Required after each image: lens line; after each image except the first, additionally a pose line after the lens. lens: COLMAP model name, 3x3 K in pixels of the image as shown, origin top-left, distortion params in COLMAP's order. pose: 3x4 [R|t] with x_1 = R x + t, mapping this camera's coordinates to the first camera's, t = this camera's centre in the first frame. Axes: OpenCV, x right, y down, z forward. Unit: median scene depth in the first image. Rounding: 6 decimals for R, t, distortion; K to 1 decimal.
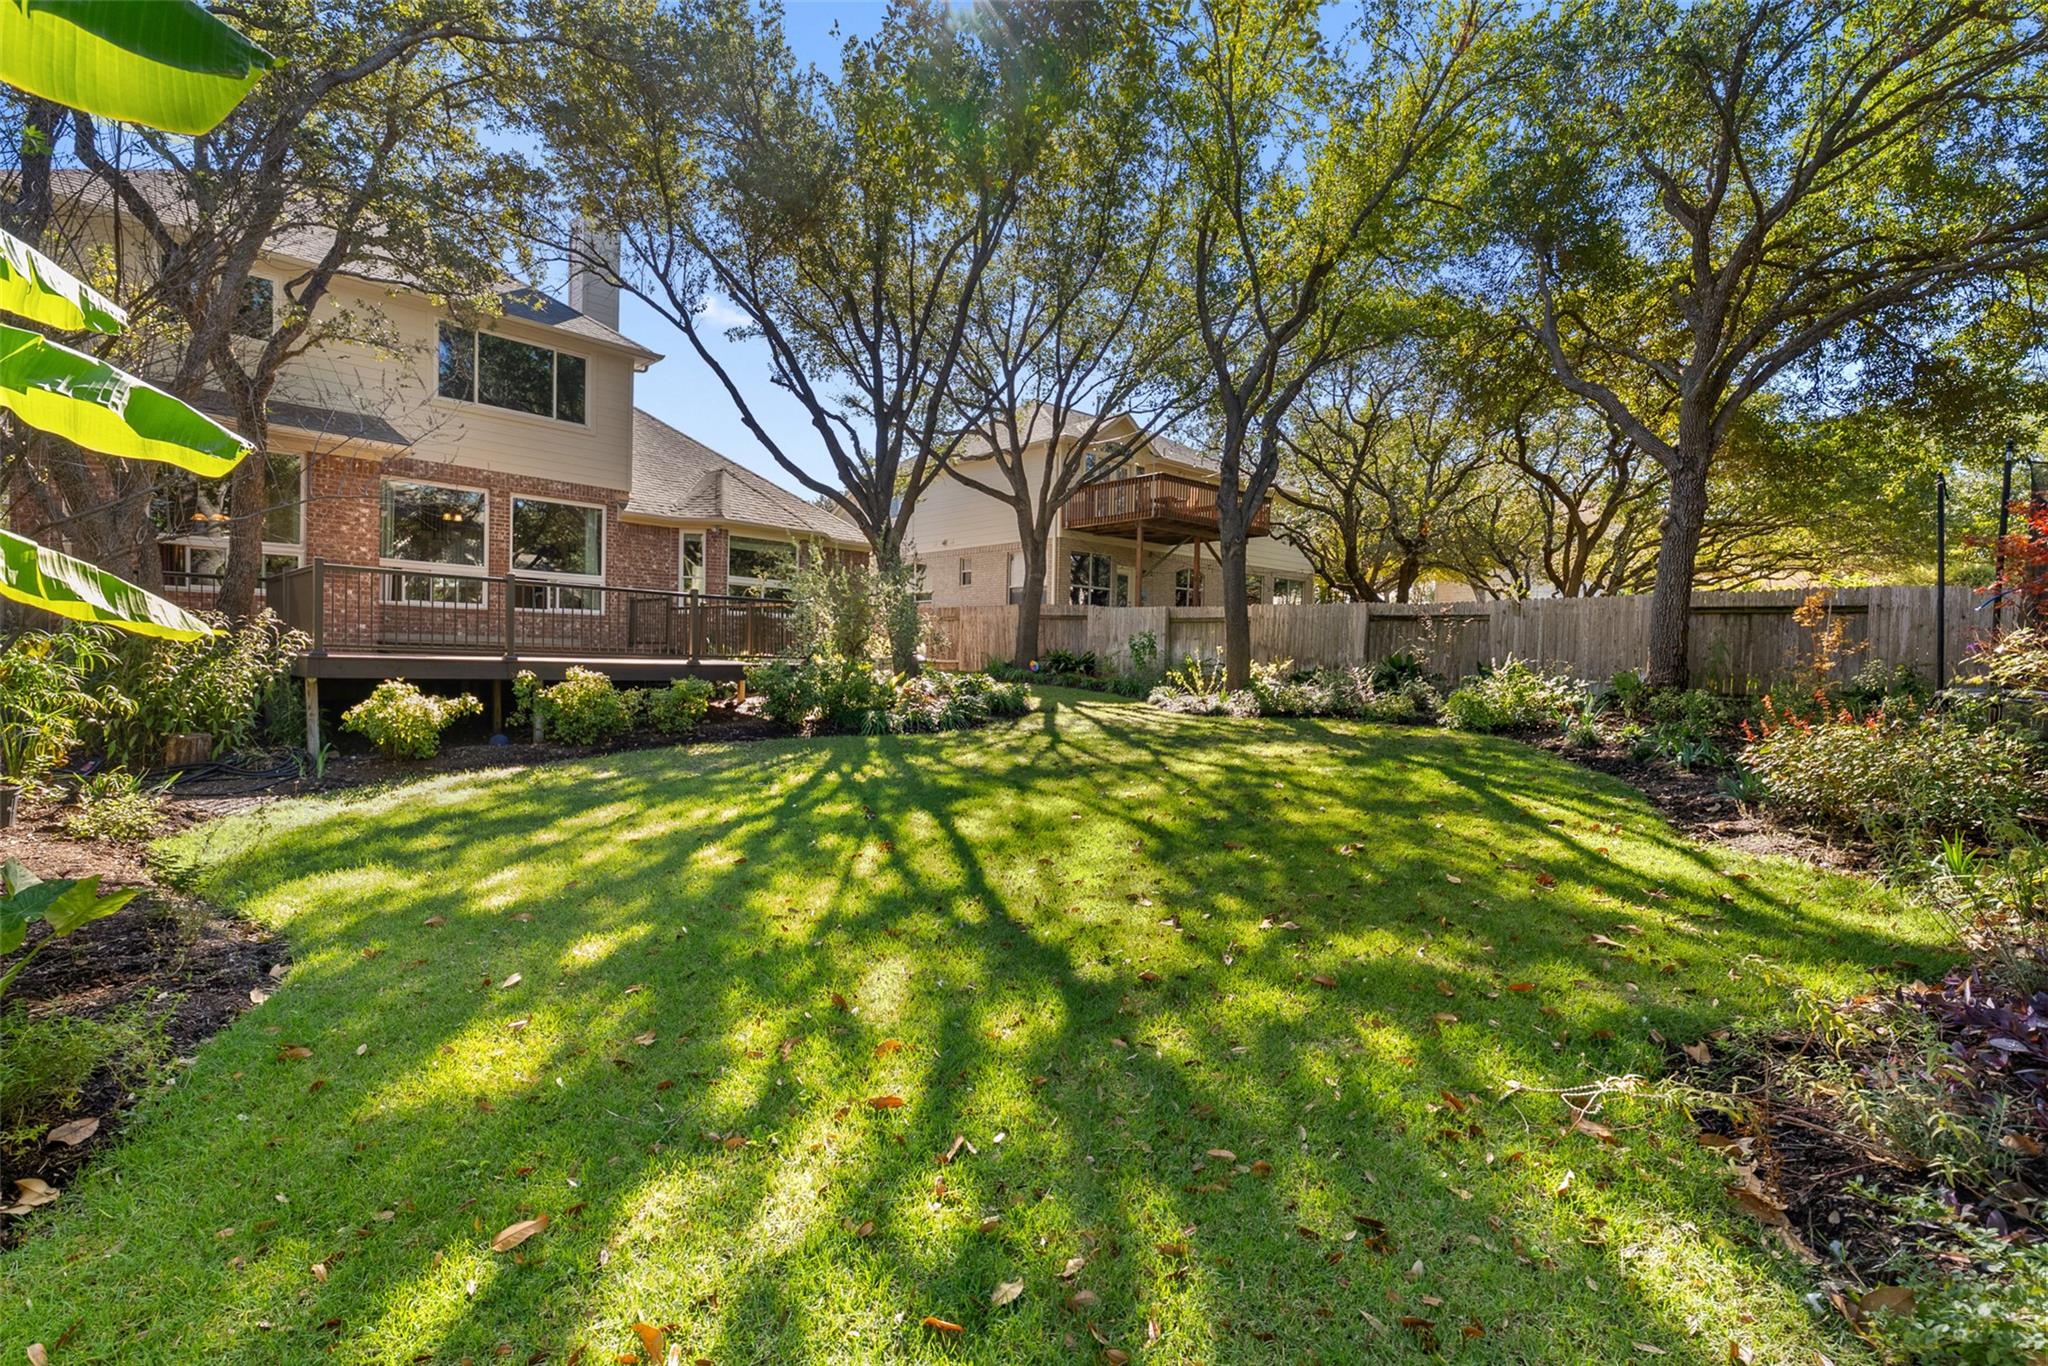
lens RADIAL K [[965.5, 0, 1024.0], [0, 965.5, 683.0], [0, 0, 1]] dist [0.030862, 0.000005]
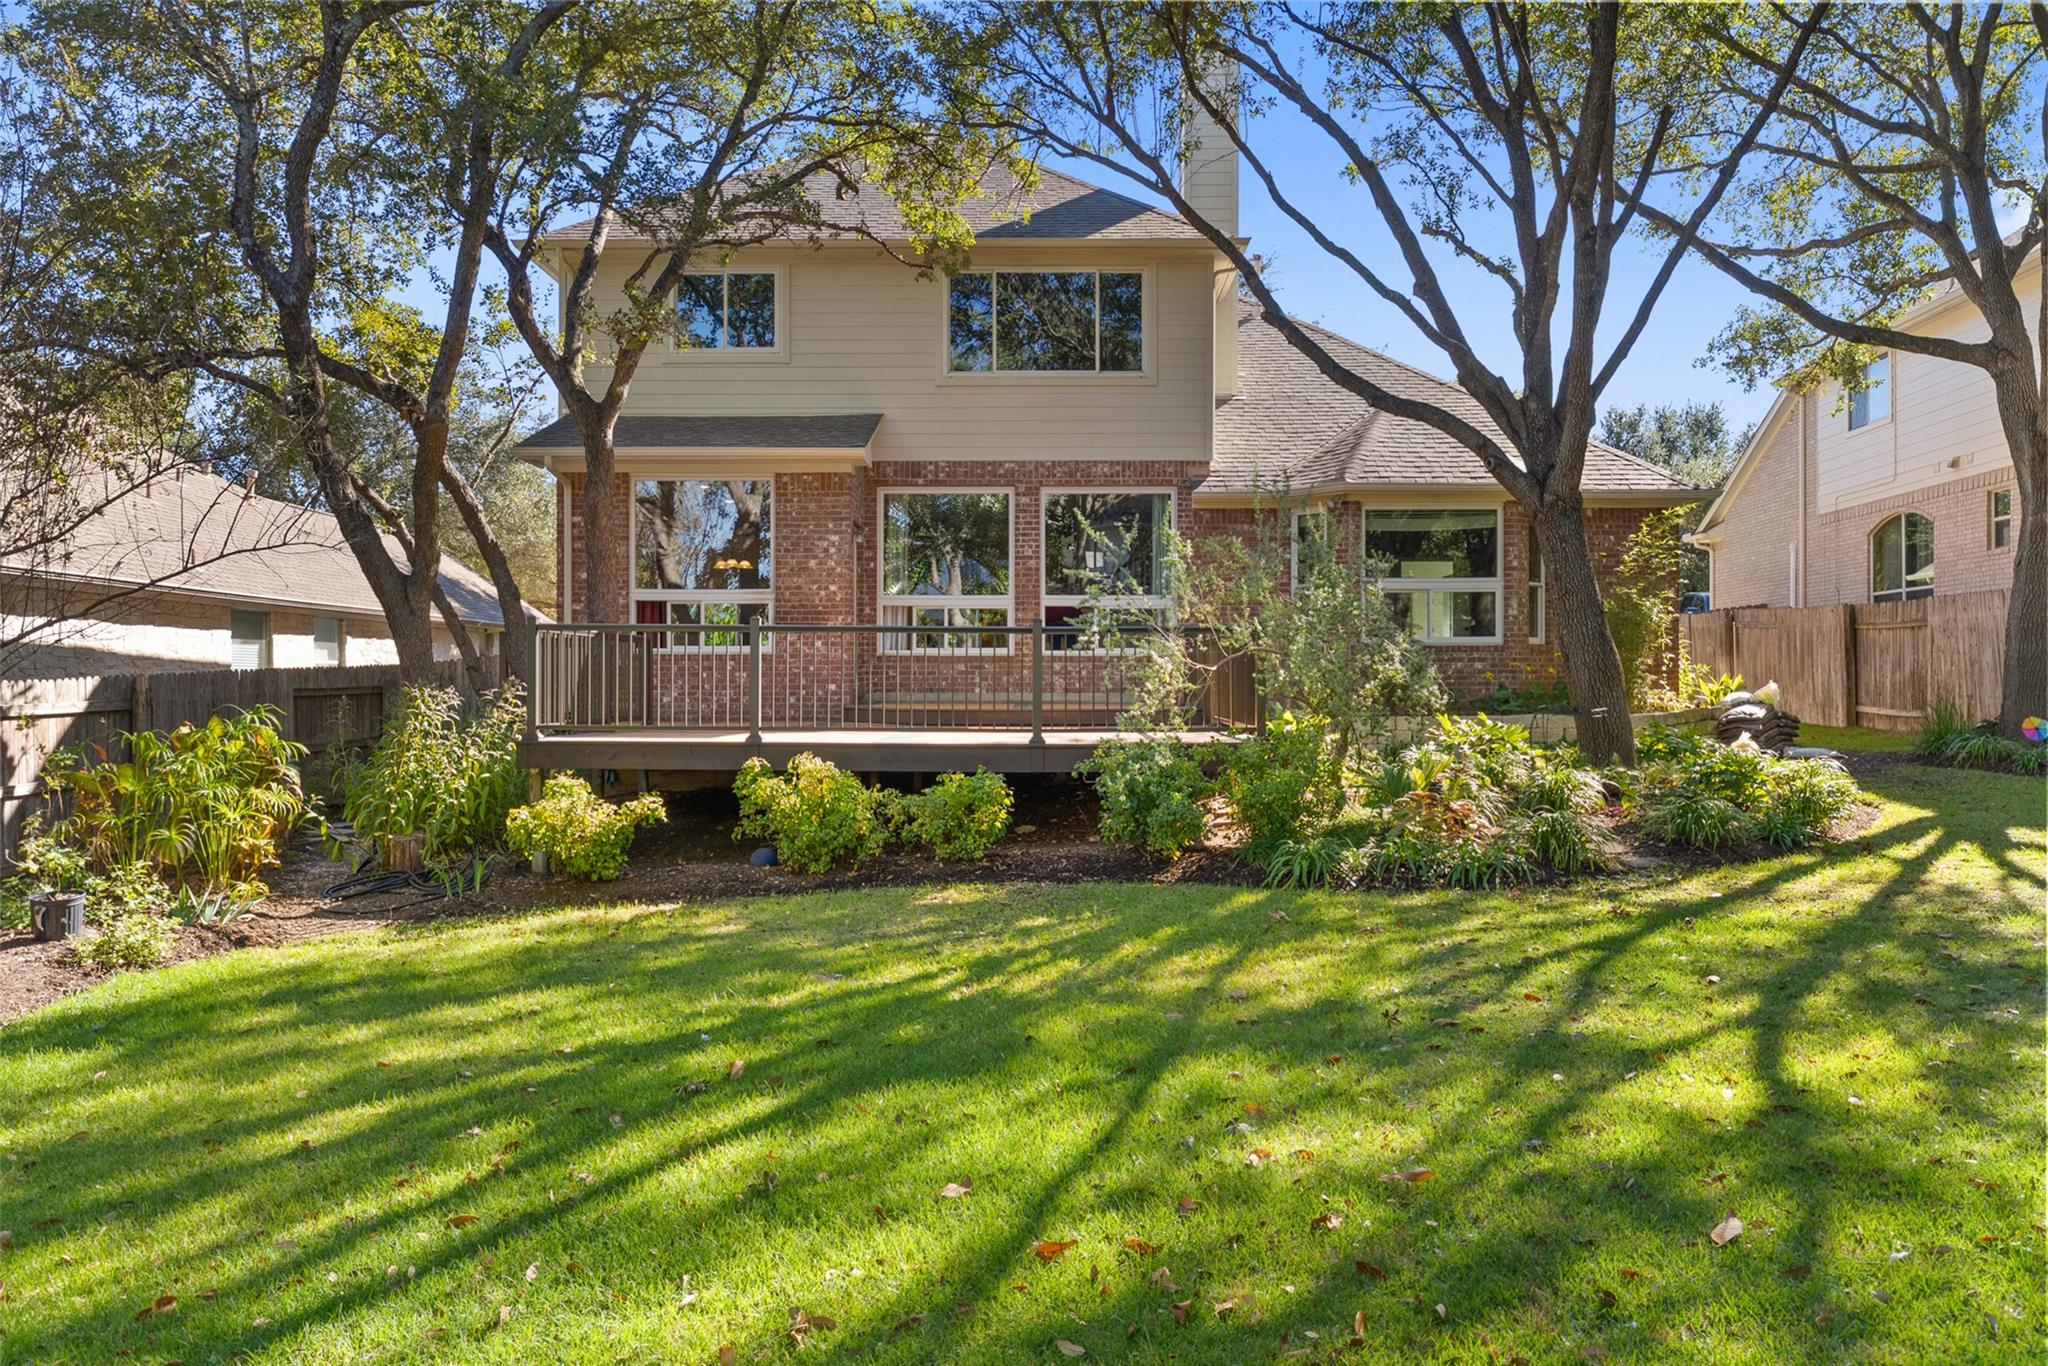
lens RADIAL K [[1422.7, 0, 1024.0], [0, 1422.7, 683.0], [0, 0, 1]] dist [0.002765, 0.000111]
pose [[0.680435, -0.026422, -0.732332, 0.227287], [0.002867, 0.999438, -0.033395, -0.020504], [0.732803, 0.020624, 0.680128, 0.309743]]
